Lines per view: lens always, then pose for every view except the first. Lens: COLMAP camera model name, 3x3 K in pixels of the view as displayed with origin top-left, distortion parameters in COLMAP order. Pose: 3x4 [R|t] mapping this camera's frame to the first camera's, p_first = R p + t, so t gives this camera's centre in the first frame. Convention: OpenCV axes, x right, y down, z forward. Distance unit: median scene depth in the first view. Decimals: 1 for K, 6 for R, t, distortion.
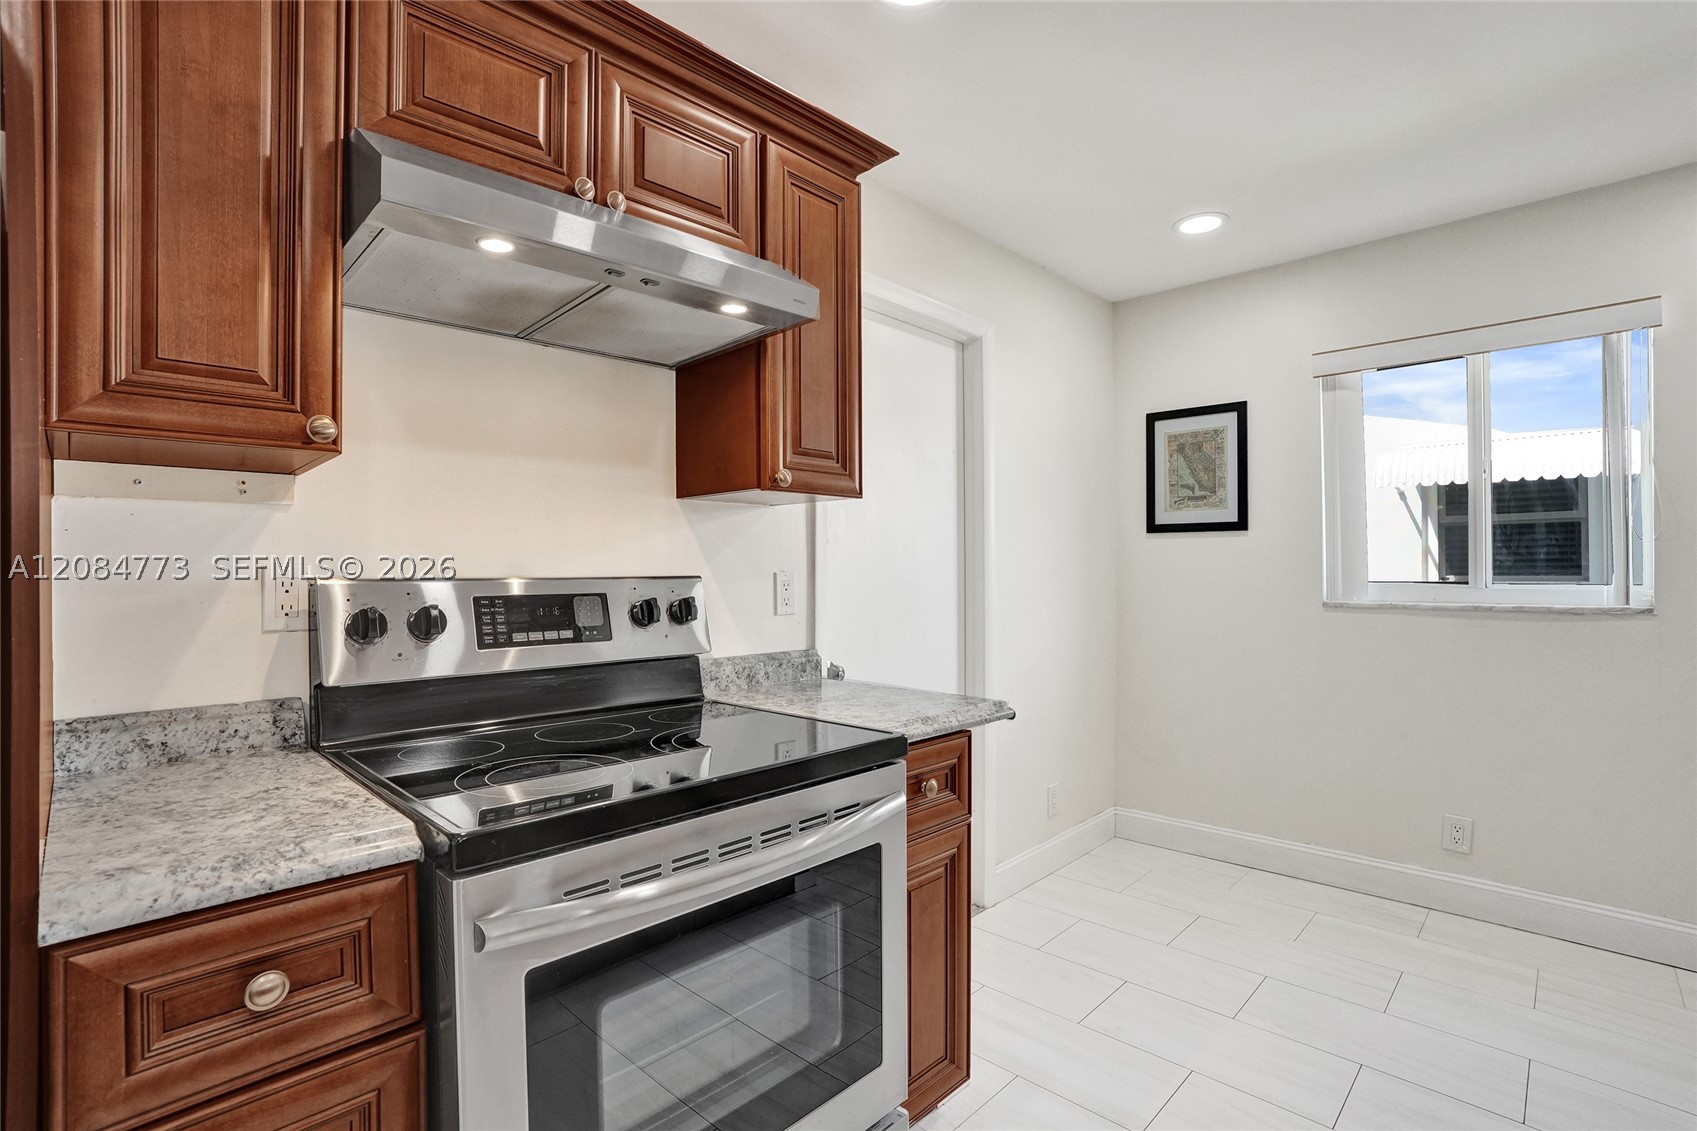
lens RADIAL K [[788.0, 0, 840.4], [0, 788.0, 571.3], [0, 0, 1]] dist [-0.061077, 0.019702]
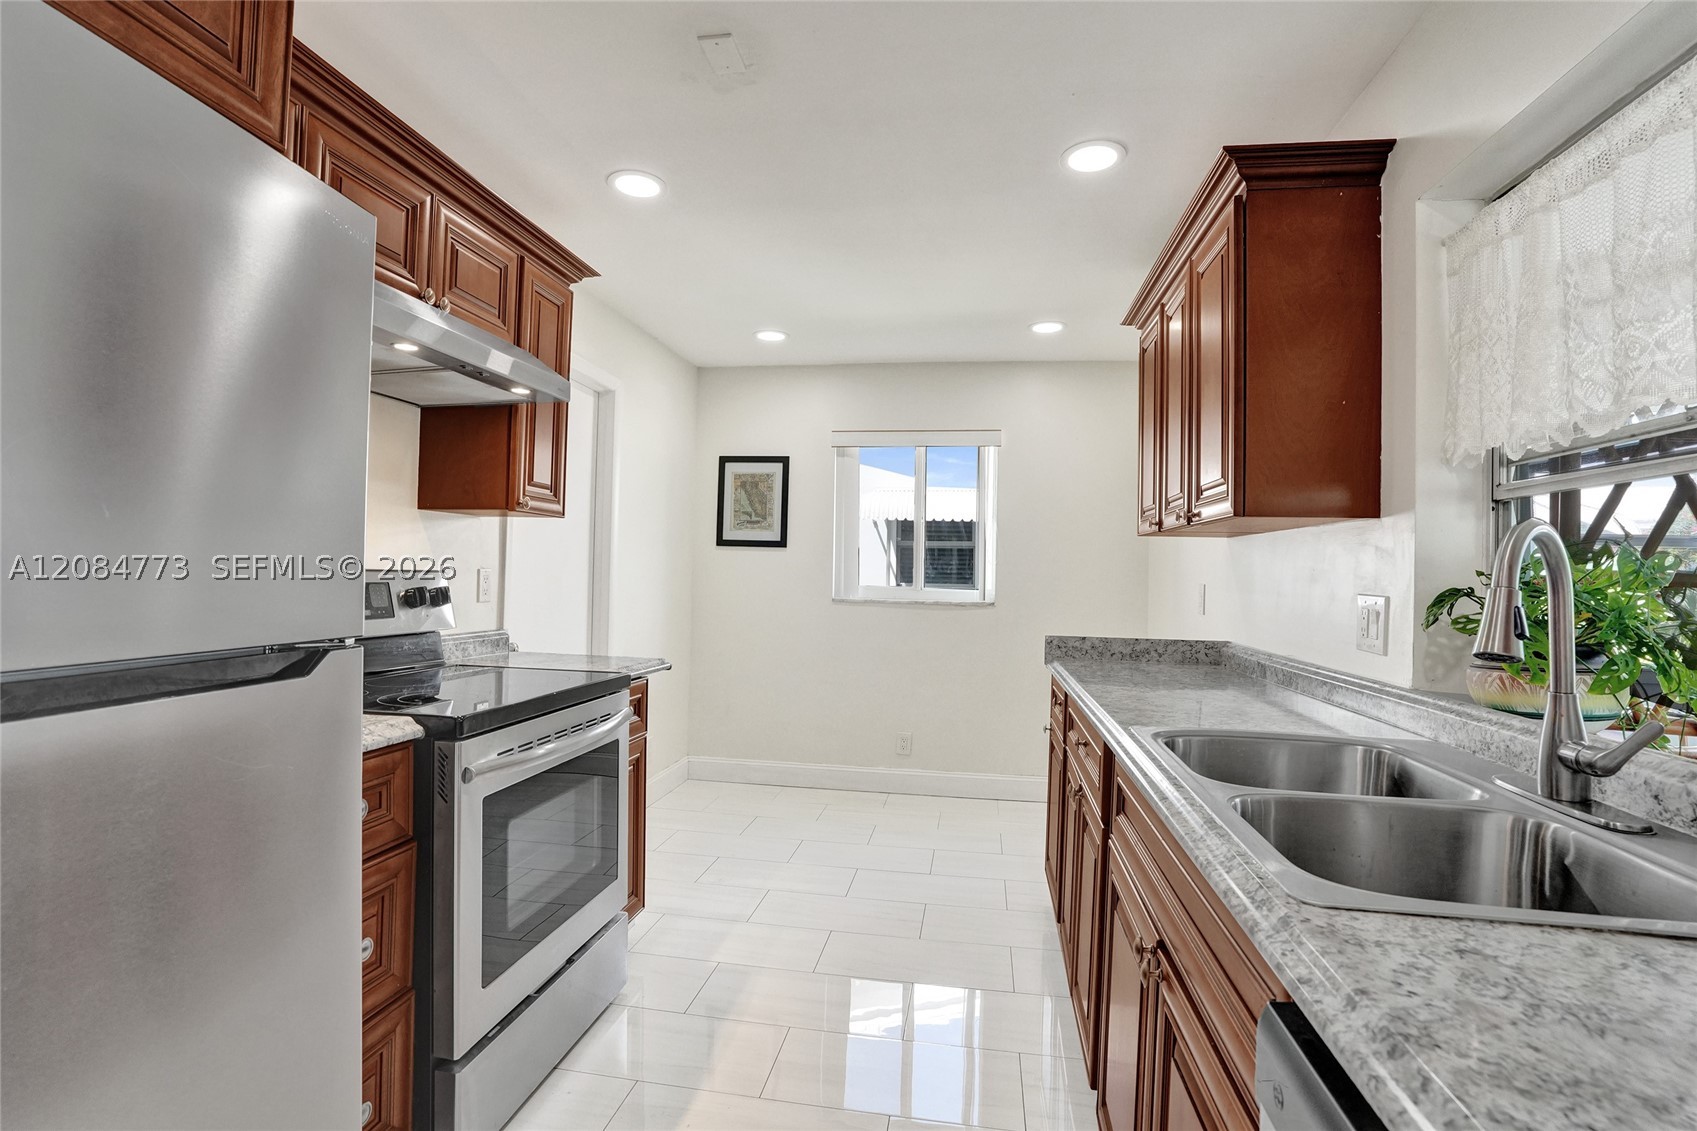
lens RADIAL K [[788.0, 0, 849.9], [0, 788.0, 565.8], [0, 0, 1]] dist [-0.061077, 0.019702]
pose [[0.819679, 0.030222, 0.572025, -0.281159], [-0.025547, 0.999542, -0.016201, 0.001404], [-0.572253, -0.001334, 0.820076, -0.342687]]
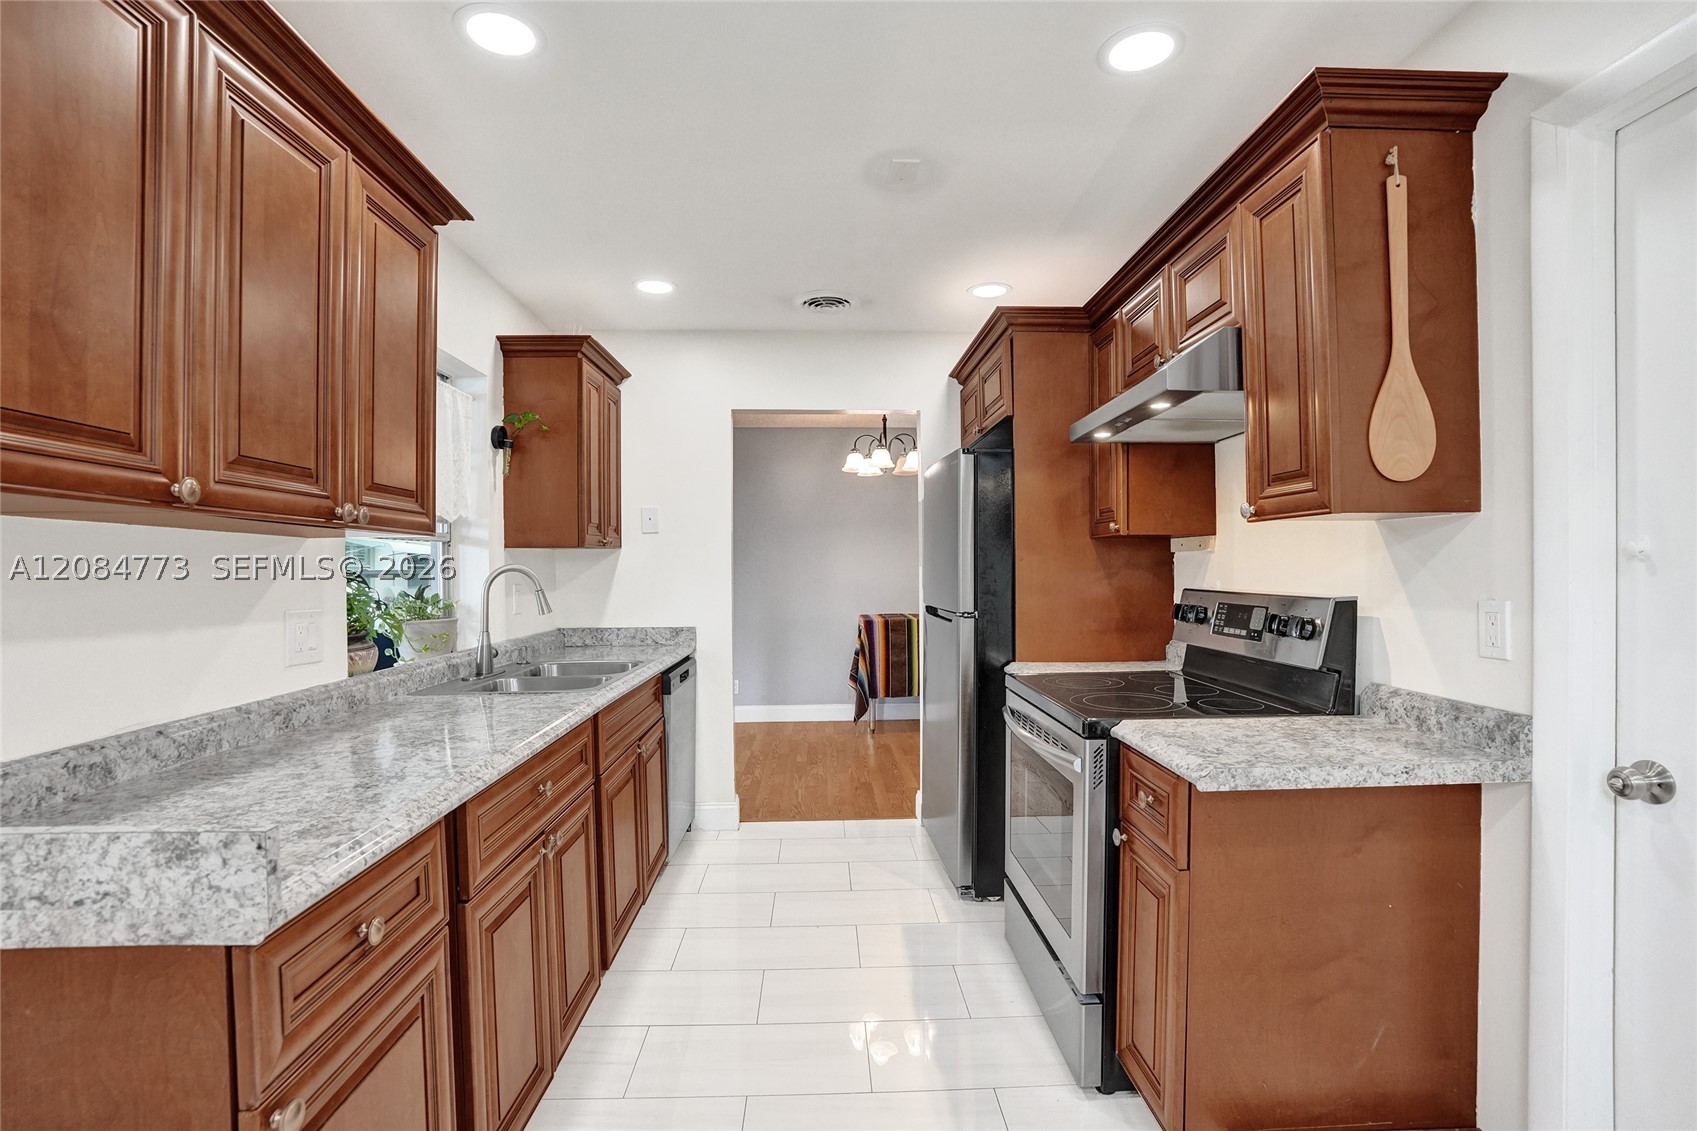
lens RADIAL K [[788.0, 0, 835.6], [0, 788.0, 567.3], [0, 0, 1]] dist [-0.061077, 0.019702]
pose [[-0.690369, 0.013596, -0.723330, 0.786002], [0.013059, 0.999895, 0.006330, -0.038294], [0.723340, -0.005076, -0.690474, 0.950033]]
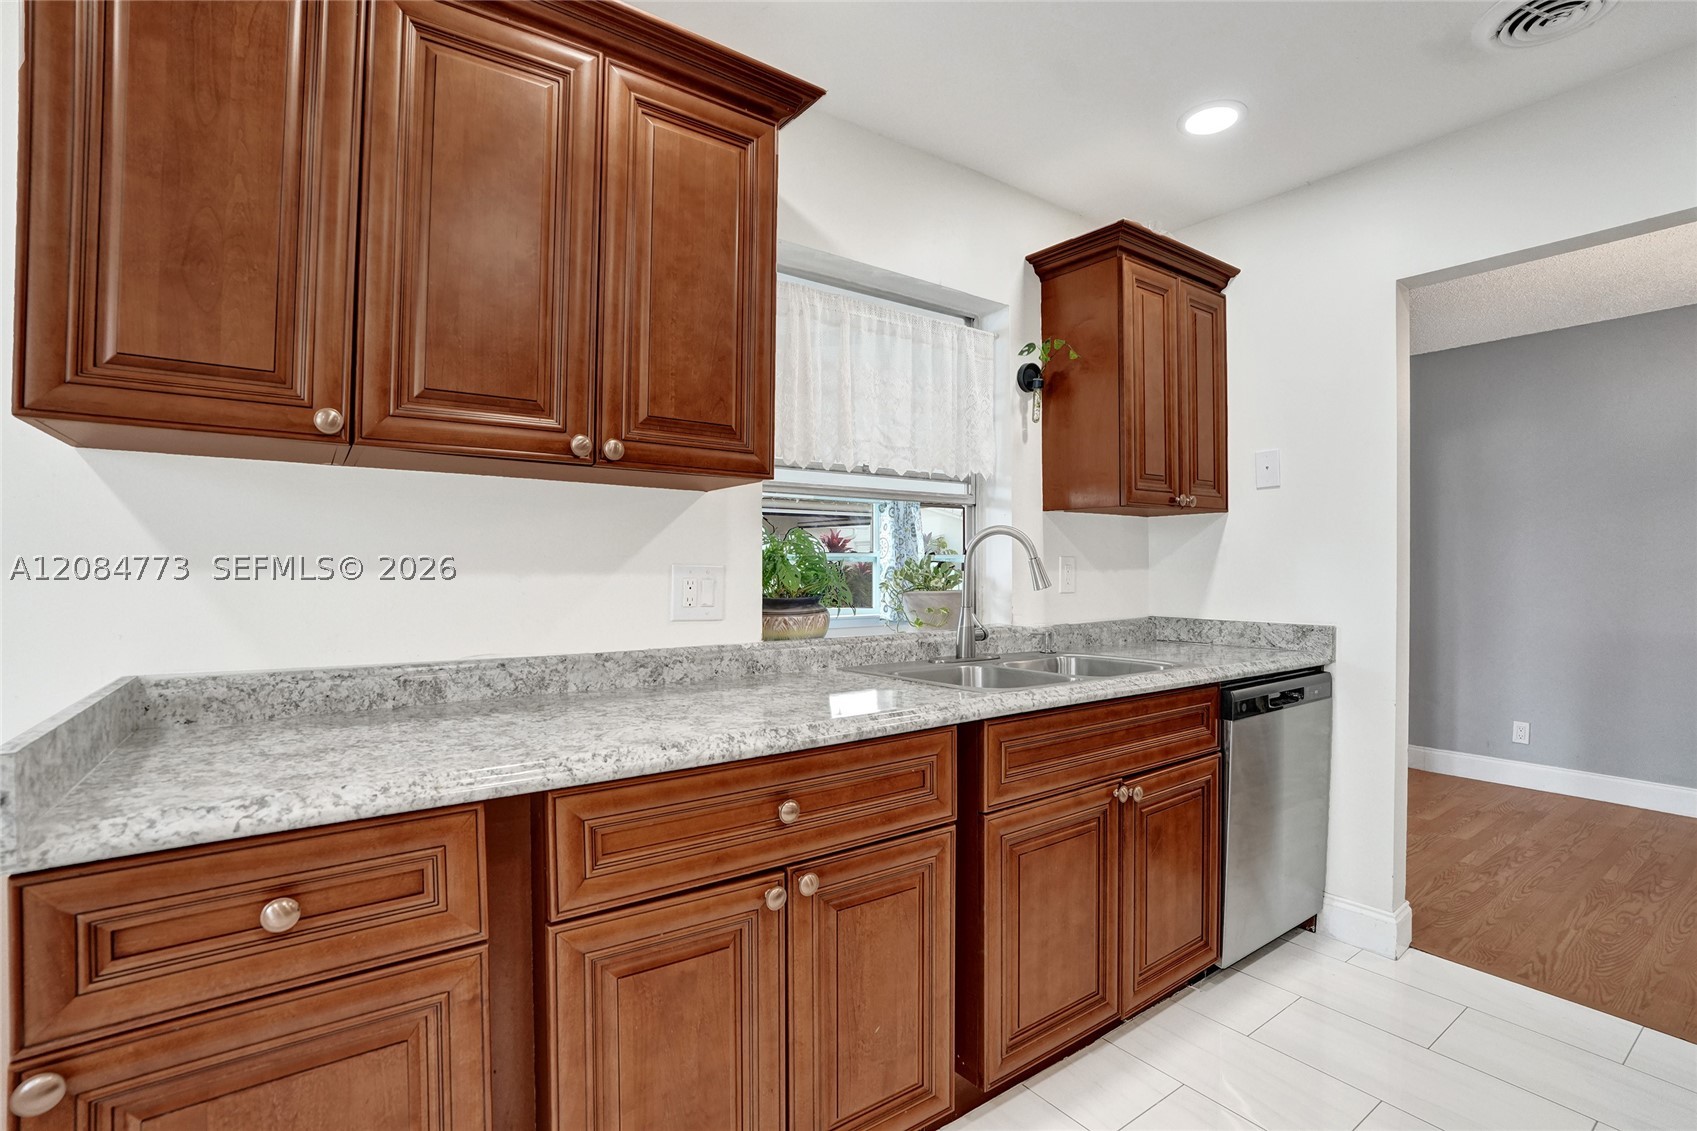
lens RADIAL K [[788.0, 0, 844.6], [0, 788.0, 565.2], [0, 0, 1]] dist [-0.061077, 0.019702]
pose [[-0.986807, 0.003956, 0.161853, 0.299761], [0.003775, 0.999992, -0.001424, 0.006902], [-0.161858, -0.000794, -0.986814, 0.757832]]
